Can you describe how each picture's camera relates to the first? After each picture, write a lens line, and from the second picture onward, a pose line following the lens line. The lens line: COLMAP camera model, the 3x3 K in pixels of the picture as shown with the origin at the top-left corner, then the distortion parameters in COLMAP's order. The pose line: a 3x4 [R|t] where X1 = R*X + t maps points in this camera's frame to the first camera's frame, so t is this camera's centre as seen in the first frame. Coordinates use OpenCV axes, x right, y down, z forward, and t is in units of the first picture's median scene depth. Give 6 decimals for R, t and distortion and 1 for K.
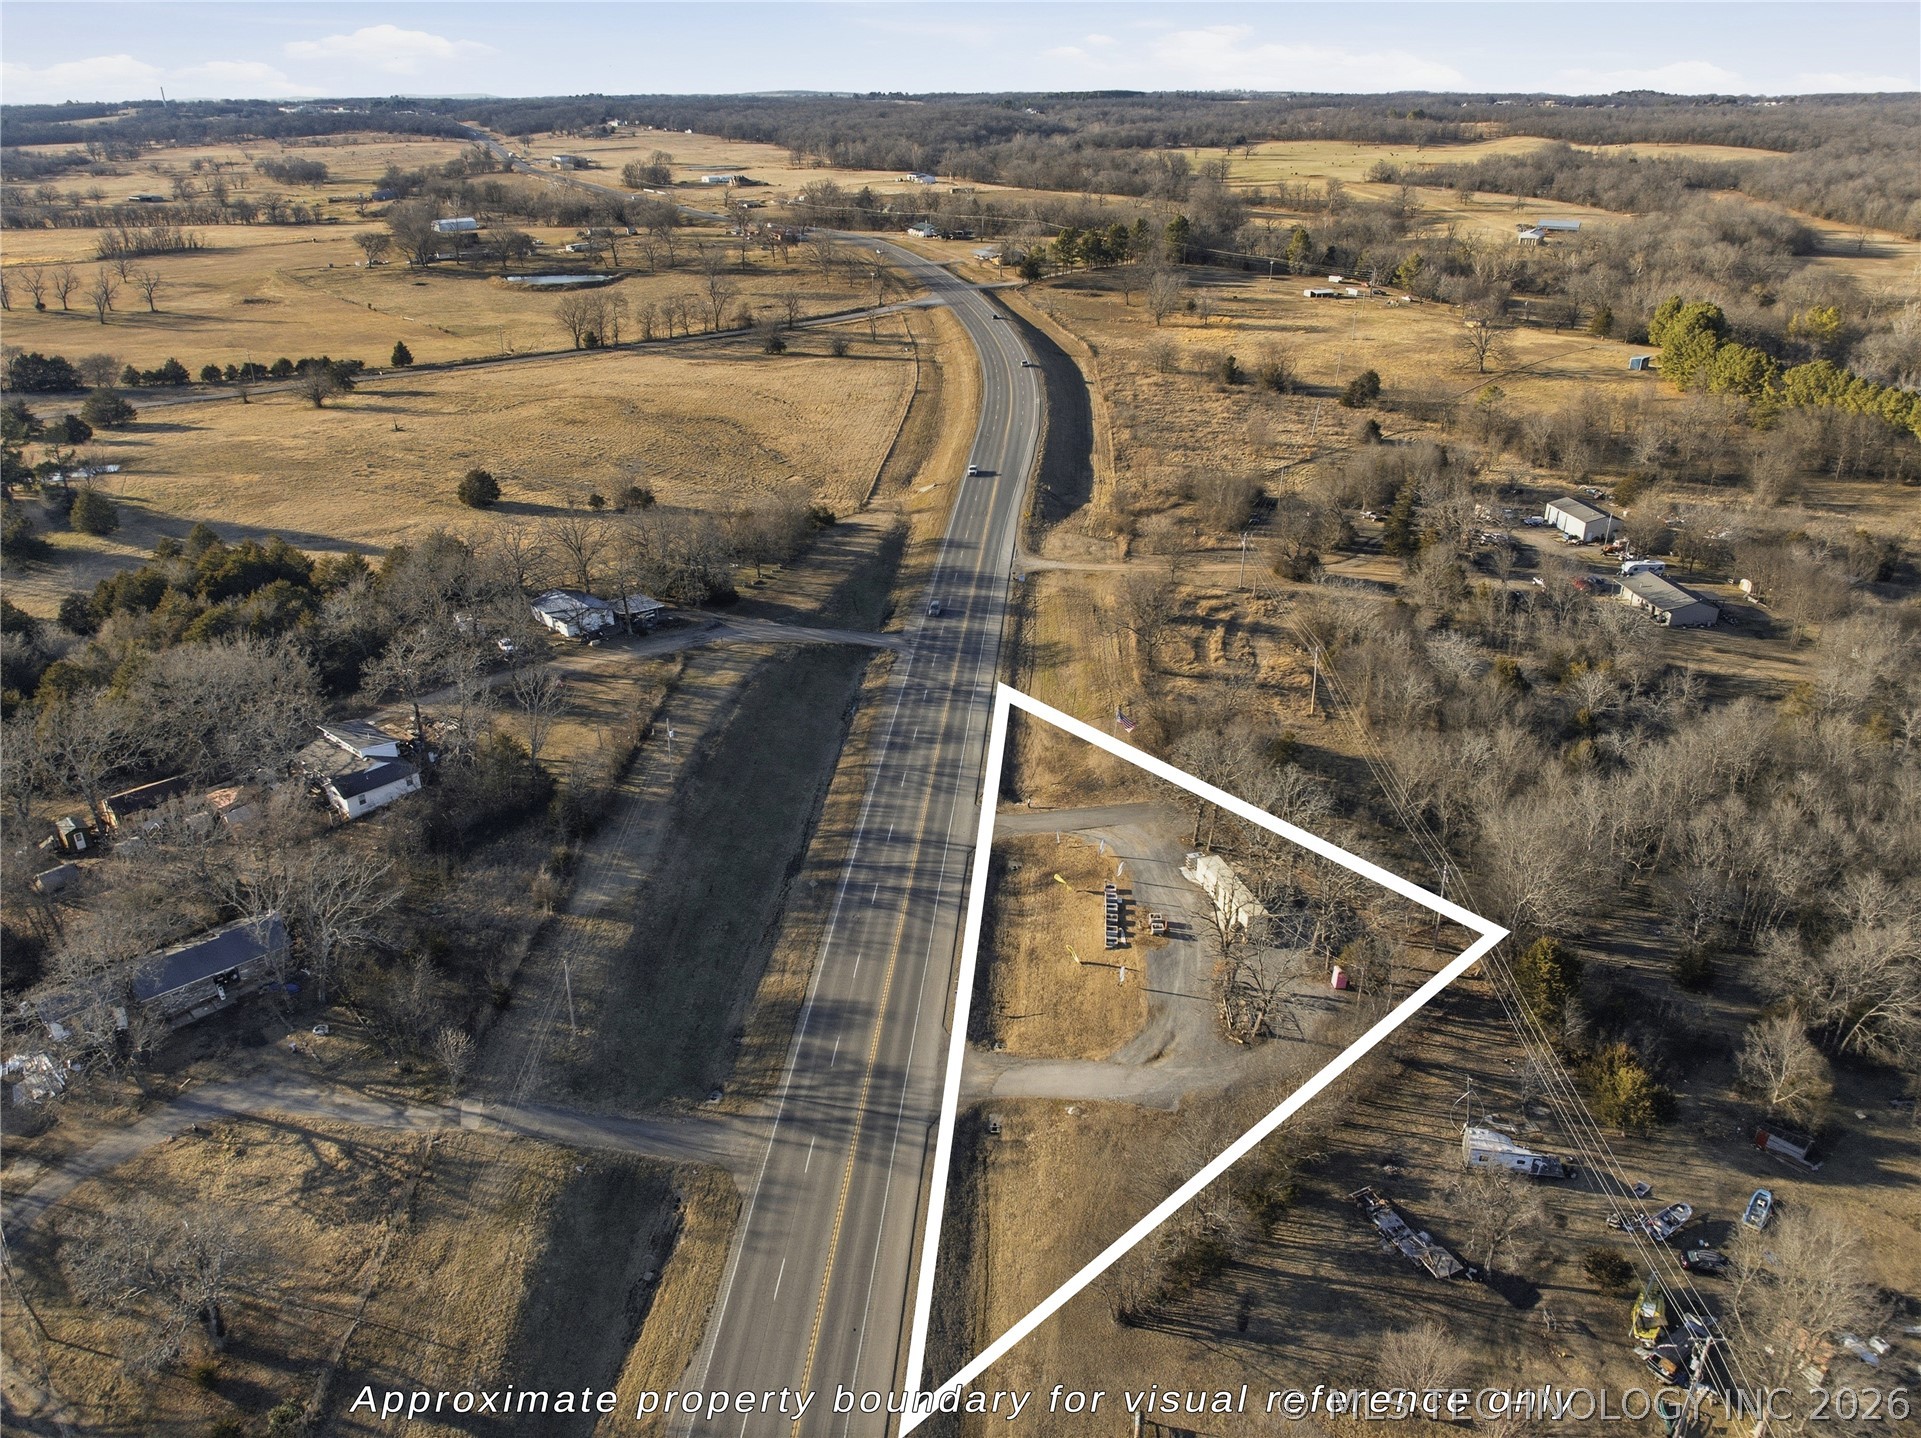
lens RADIAL K [[1347.7, 0, 960.5], [0, 1347.7, 719.0], [0, 0, 1]] dist [-0.041784, 0.006341]
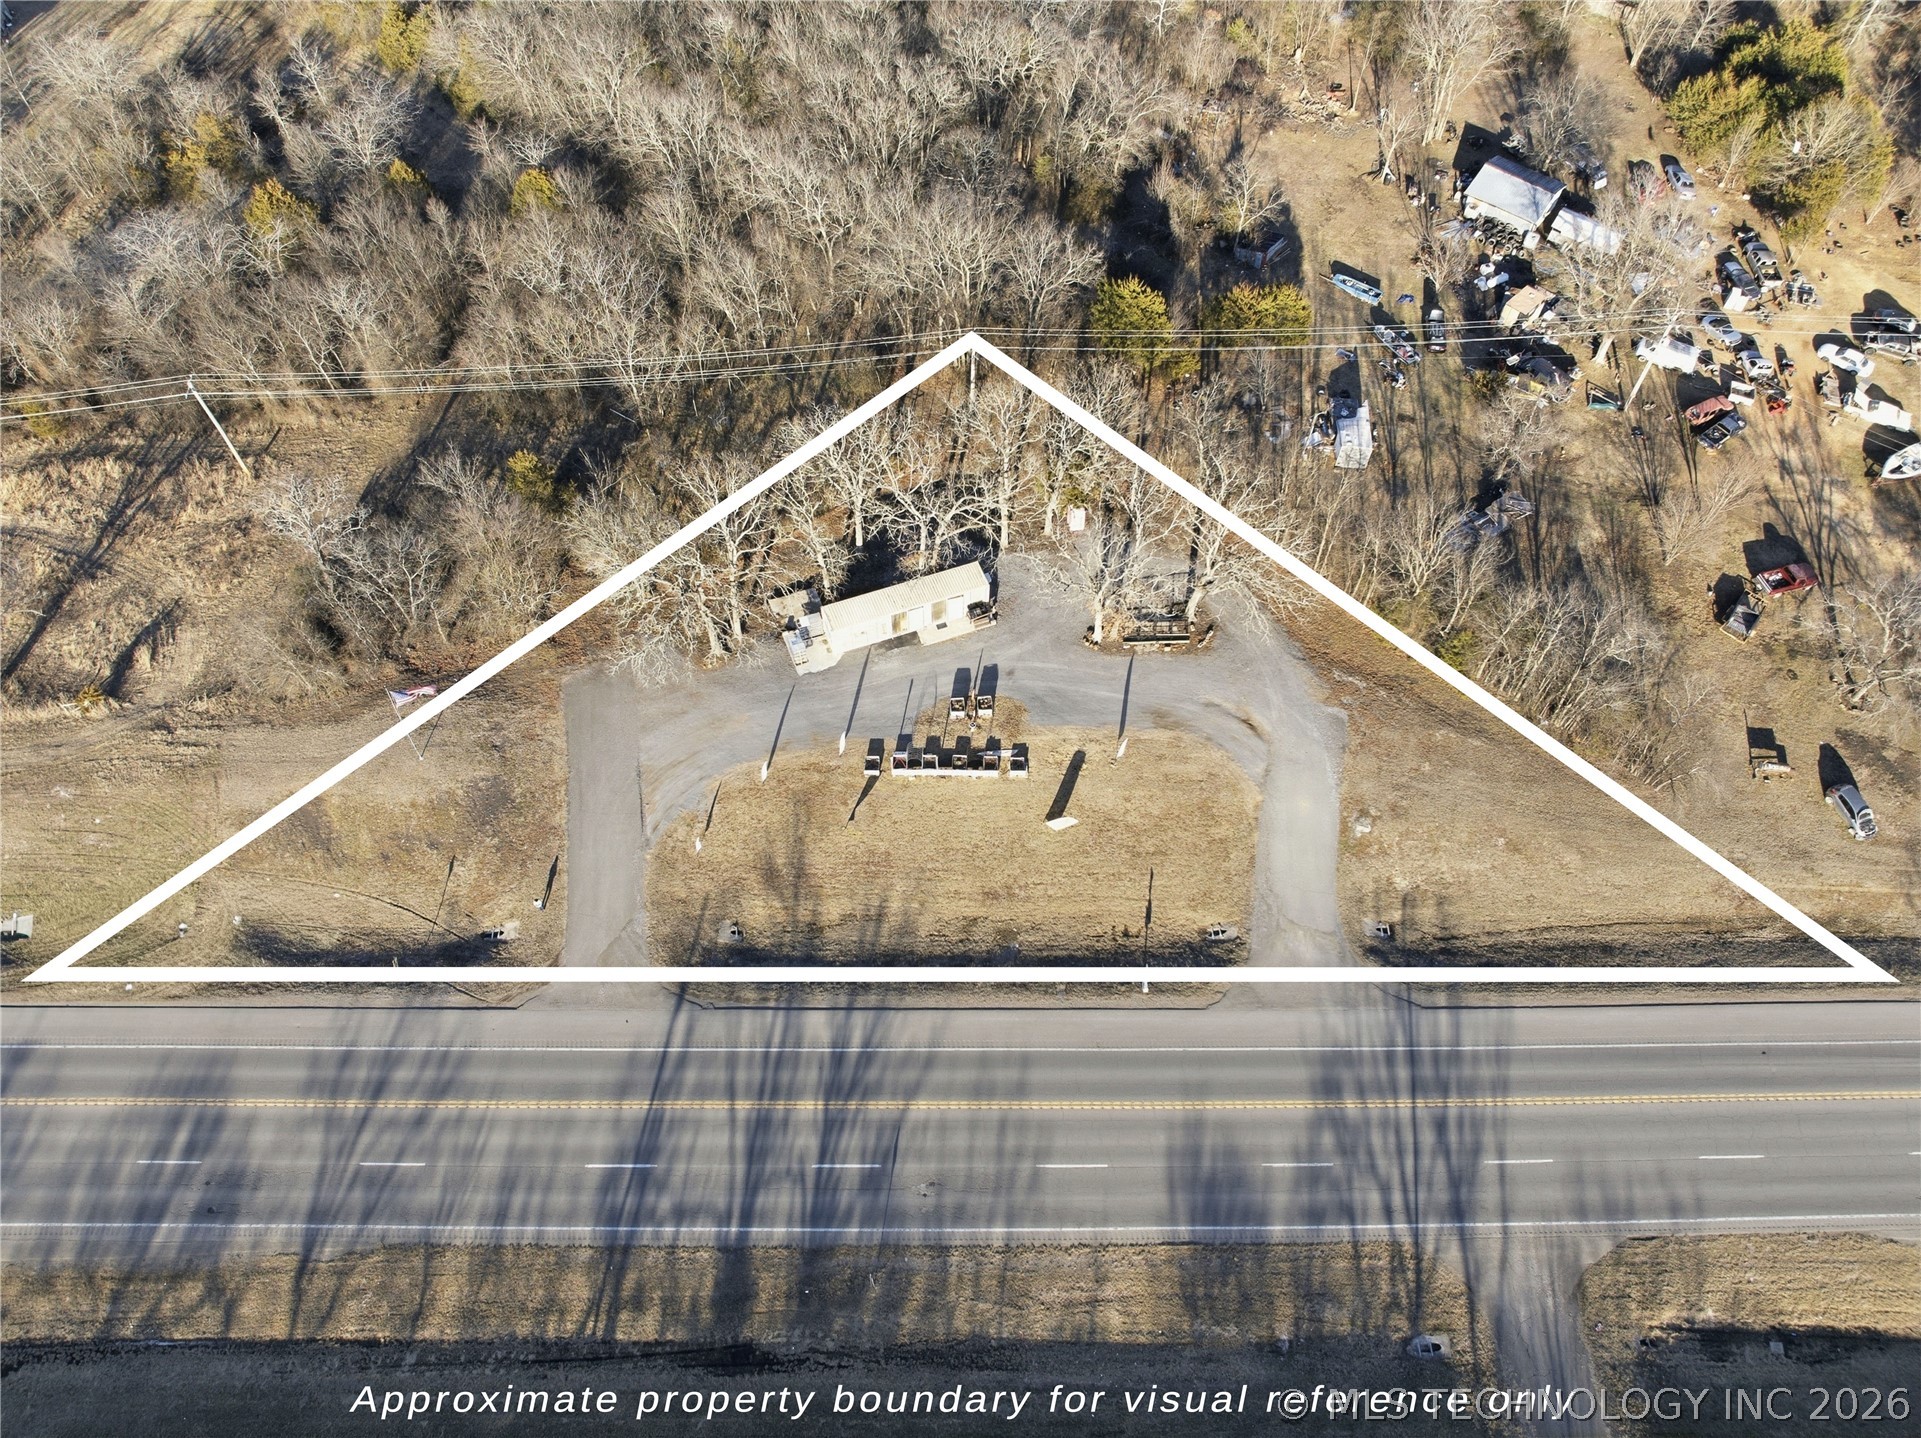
lens RADIAL K [[1347.7, 0, 960.5], [0, 1347.7, 719.0], [0, 0, 1]] dist [-0.041784, 0.006341]
pose [[-0.088216, -0.829070, 0.552142, -0.236157], [0.424225, 0.470251, 0.773885, -0.377551], [-0.901250, 0.302502, 0.310228, 0.826928]]
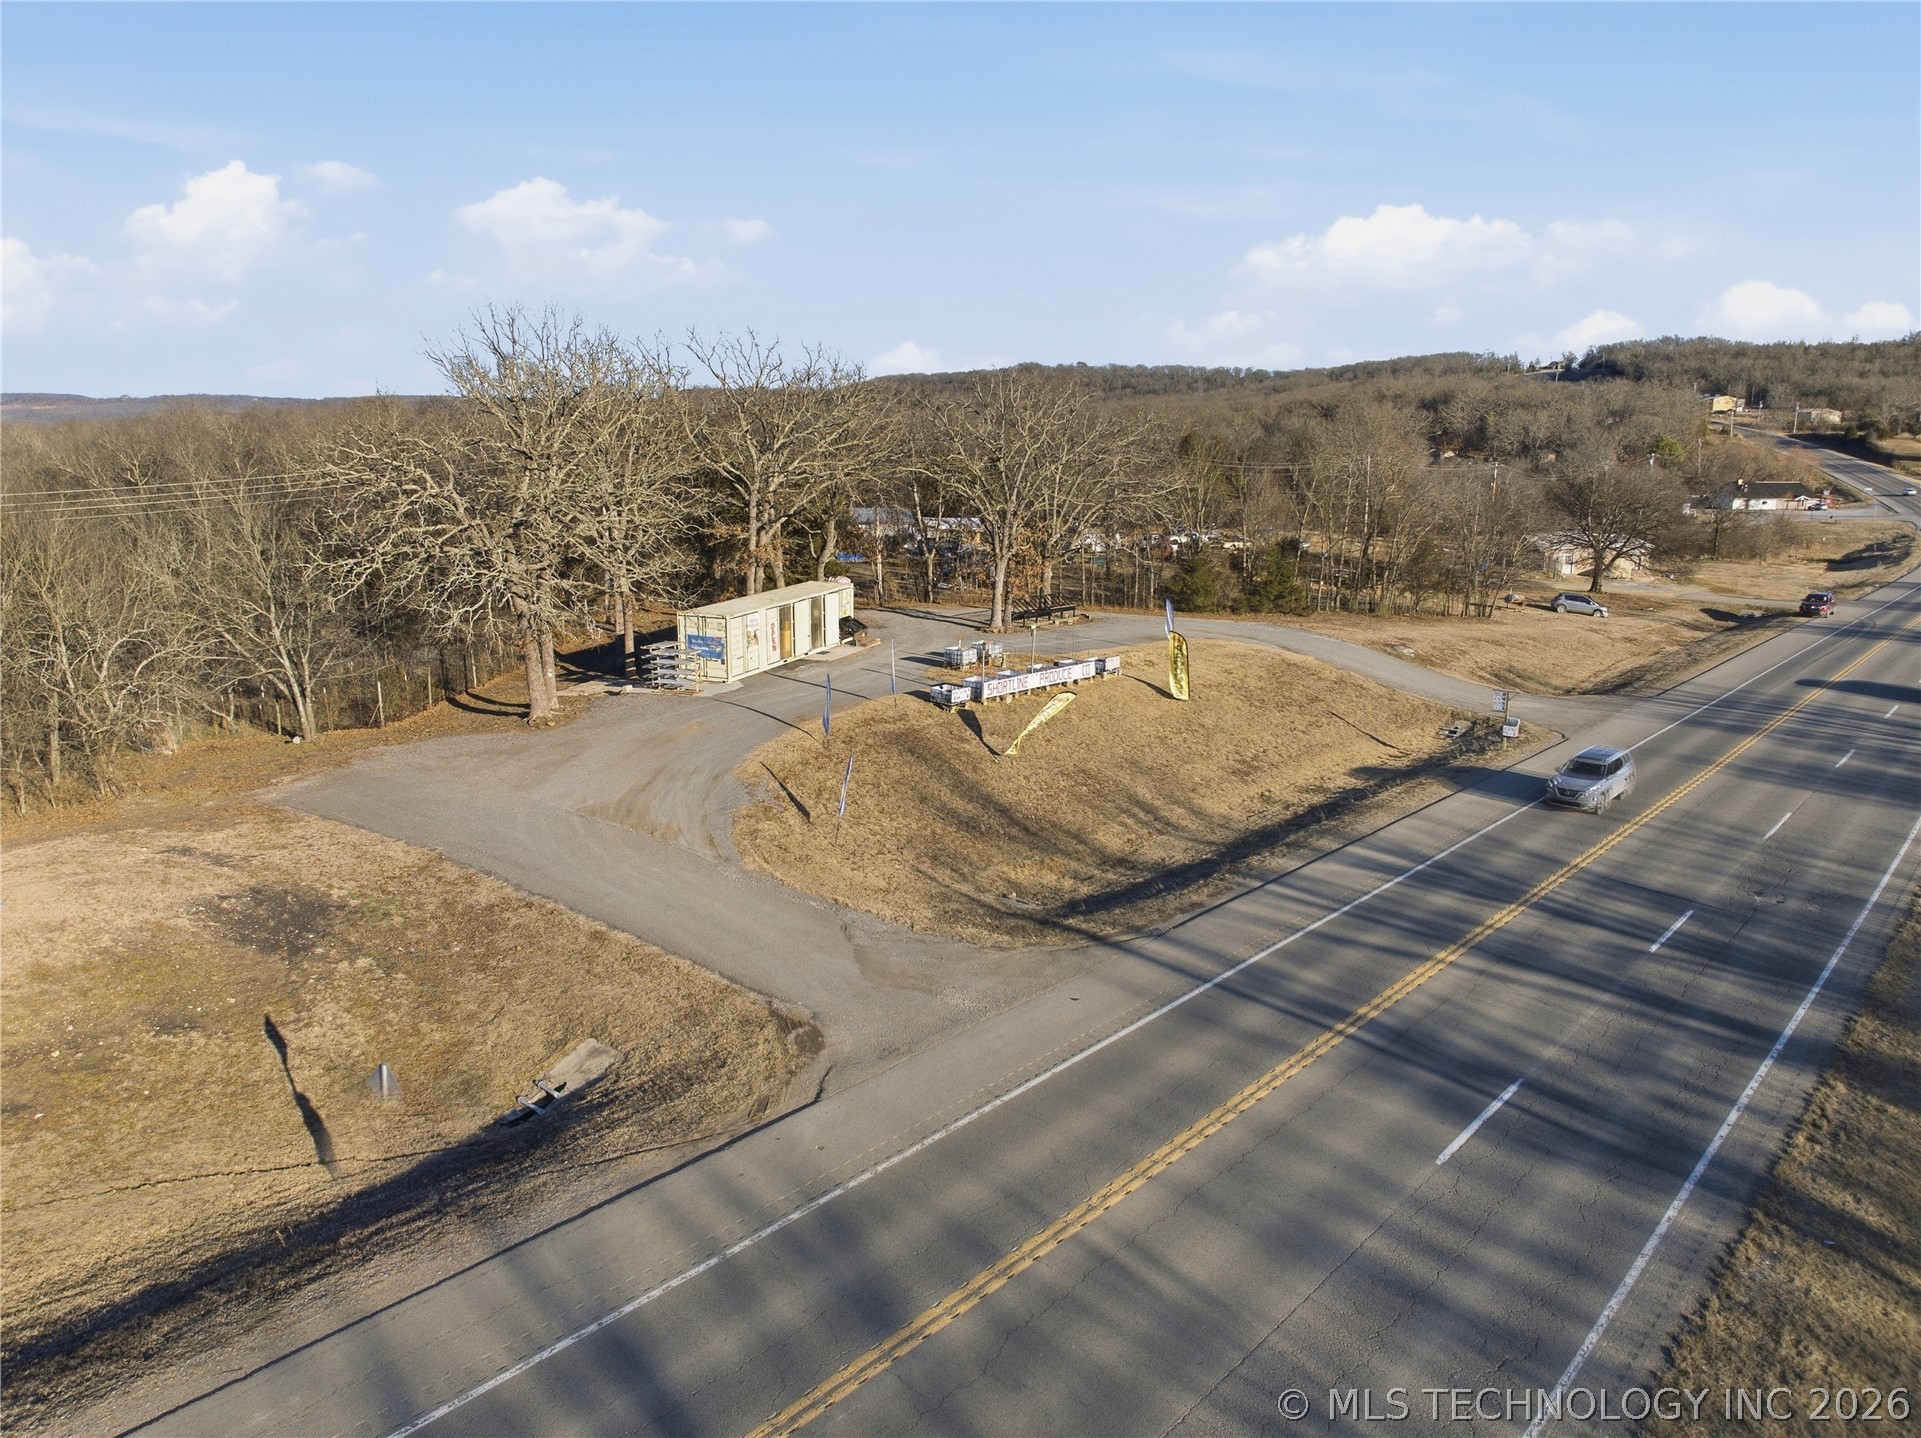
lens RADIAL K [[1347.7, 0, 960.5], [0, 1347.7, 719.0], [0, 0, 1]] dist [-0.041784, 0.006341]
pose [[-0.802903, -0.125585, 0.582731, -0.104379], [0.255557, 0.810651, 0.526817, -0.058074], [-0.538552, 0.571904, -0.618780, 1.321452]]
